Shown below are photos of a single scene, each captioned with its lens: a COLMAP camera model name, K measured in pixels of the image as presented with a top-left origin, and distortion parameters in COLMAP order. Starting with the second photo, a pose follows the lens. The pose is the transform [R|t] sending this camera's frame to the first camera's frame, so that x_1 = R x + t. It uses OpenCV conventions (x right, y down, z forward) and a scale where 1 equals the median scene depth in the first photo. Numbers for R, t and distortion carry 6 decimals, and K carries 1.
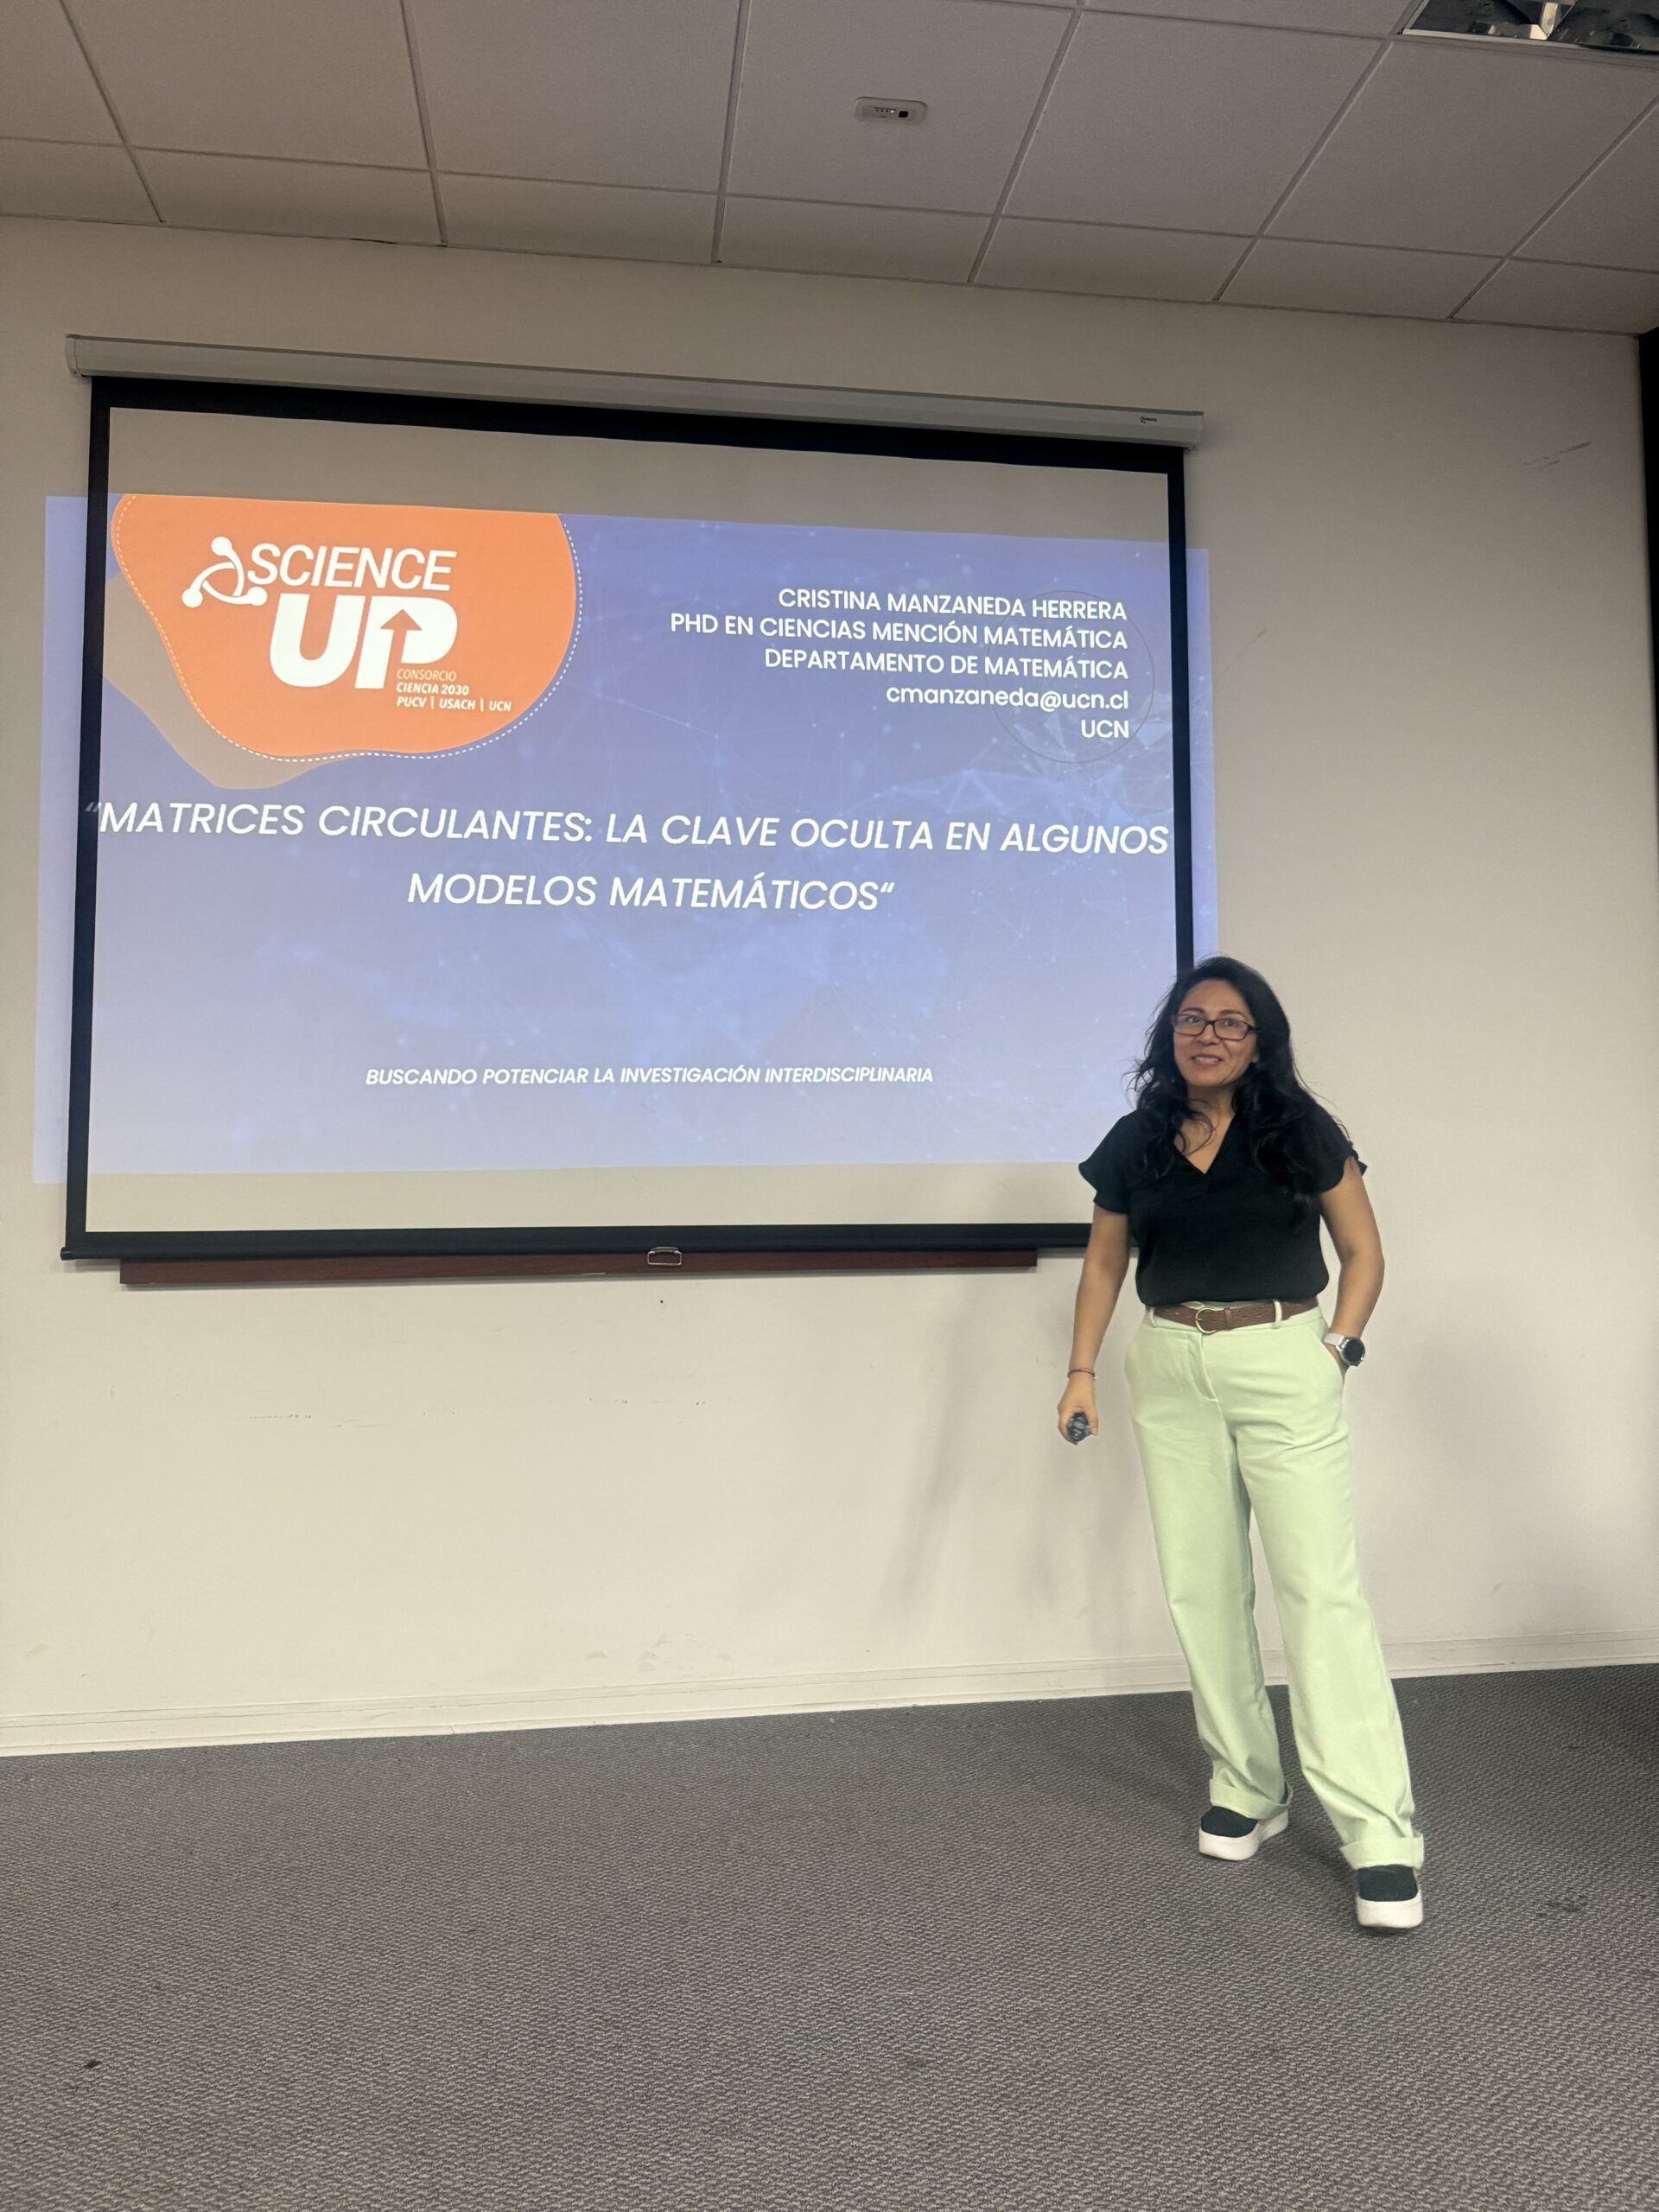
lens RADIAL K [[1563.5, 0, 827.2], [0, 1563.5, 1107.2], [0, 0, 1]] dist [0.003572, -0.006925]
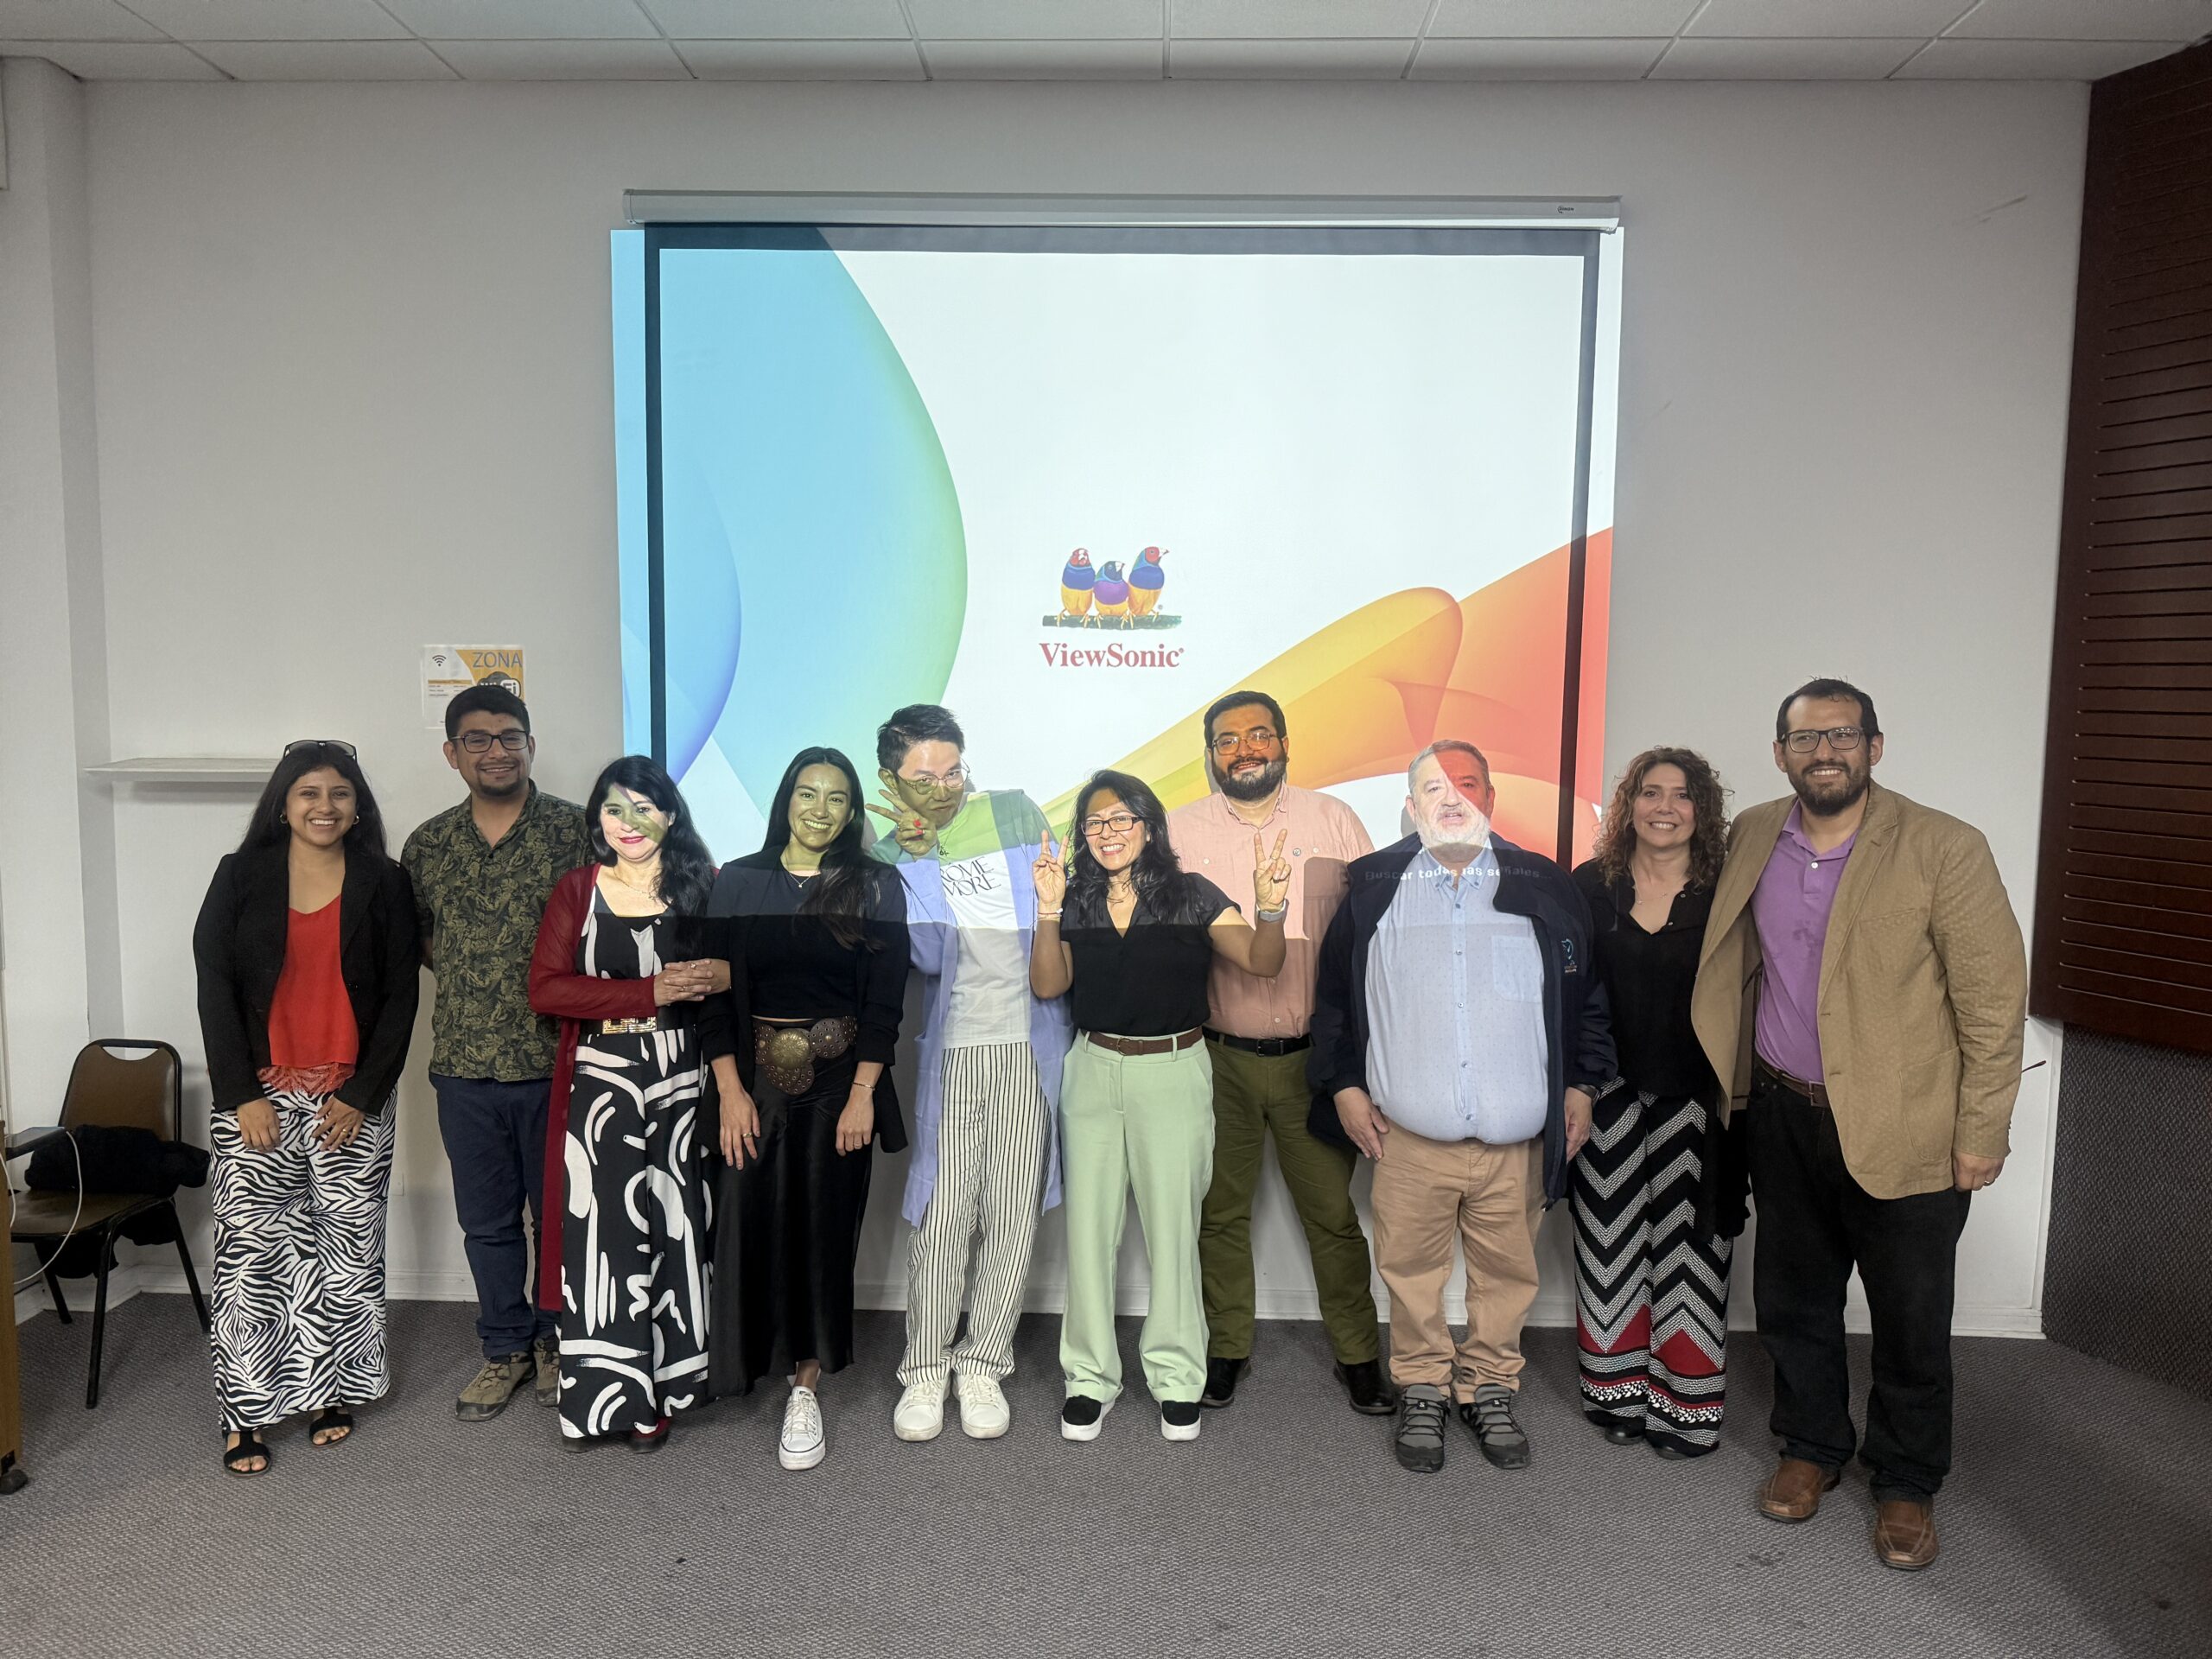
lens RADIAL K [[1564.0, 0, 1112.6], [0, 1564.0, 825.7], [0, 0, 1]] dist [0.057136, -0.083591]
pose [[0.985387, 0.037337, -0.166187, 0.102233], [-0.011284, 0.987845, 0.155033, -0.201031], [0.169955, -0.150892, 0.973831, -0.187281]]
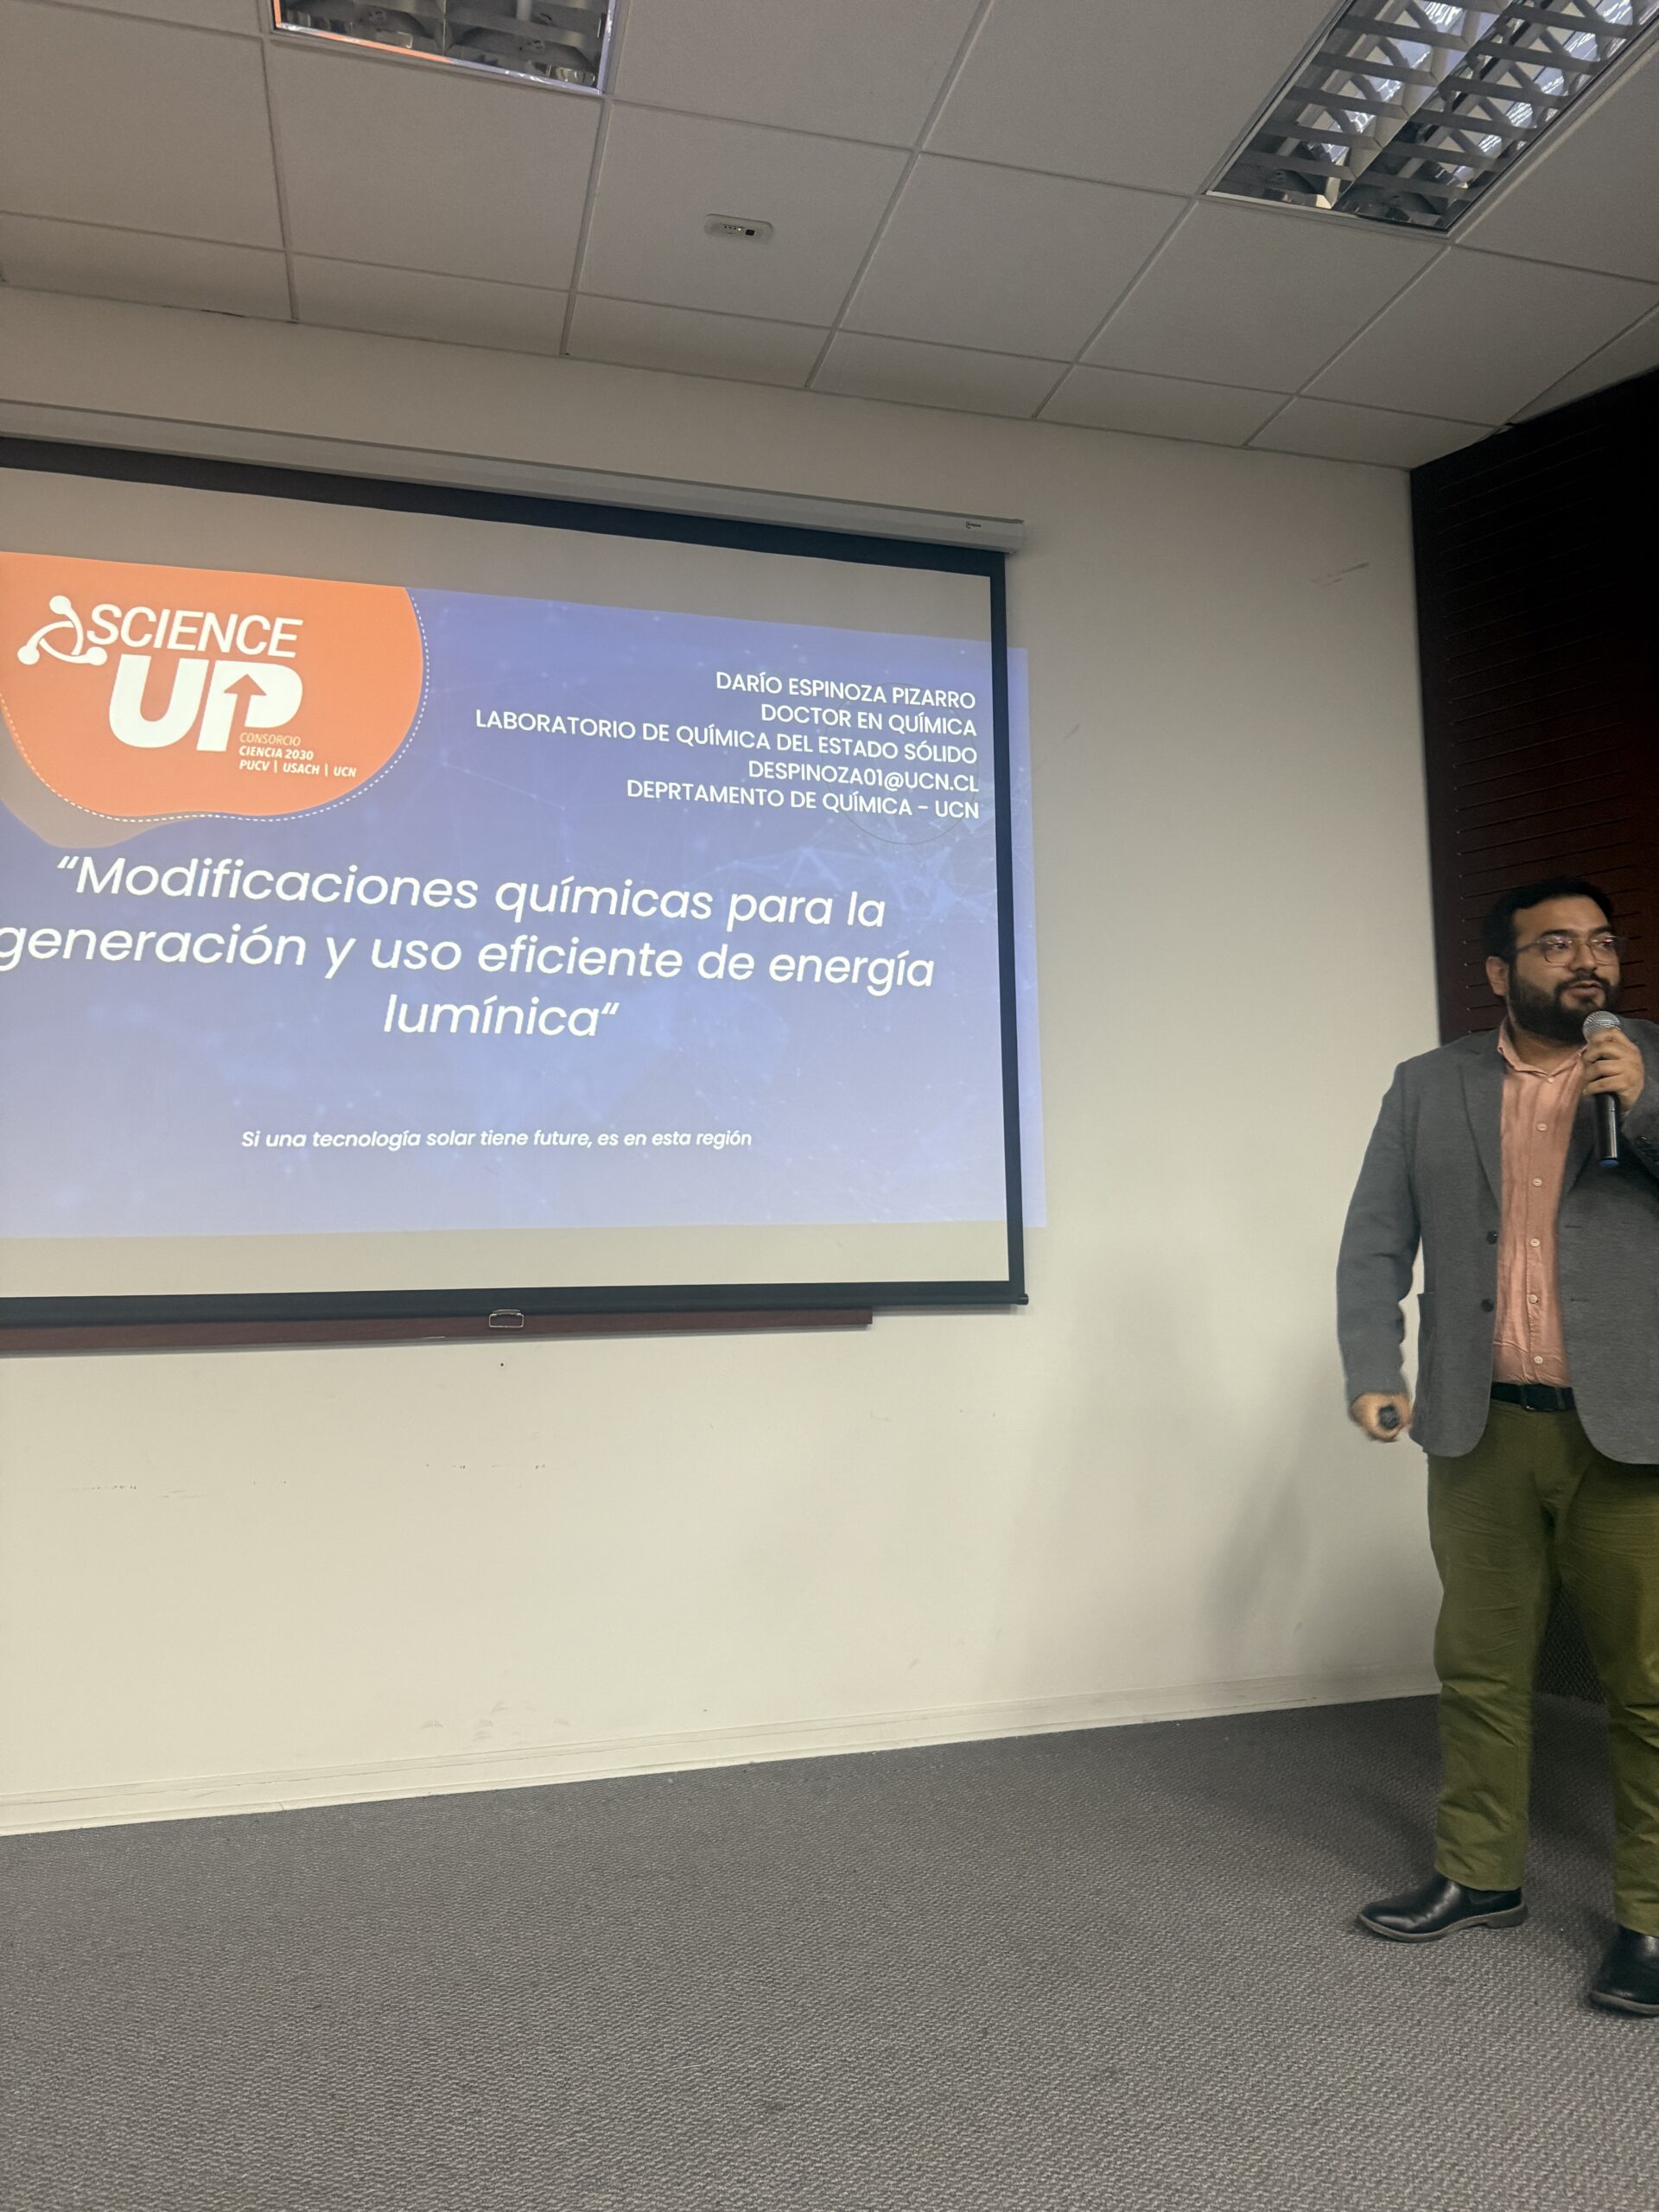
lens RADIAL K [[1562.6, 0, 810.8], [0, 1562.6, 1103.7], [0, 0, 1]] dist [0.005235, -0.007000]
pose [[0.993318, 0.007713, 0.115148, -0.025628], [-0.002959, 0.999138, -0.041398, -0.002263], [-0.115368, 0.040781, 0.992485, -0.028298]]
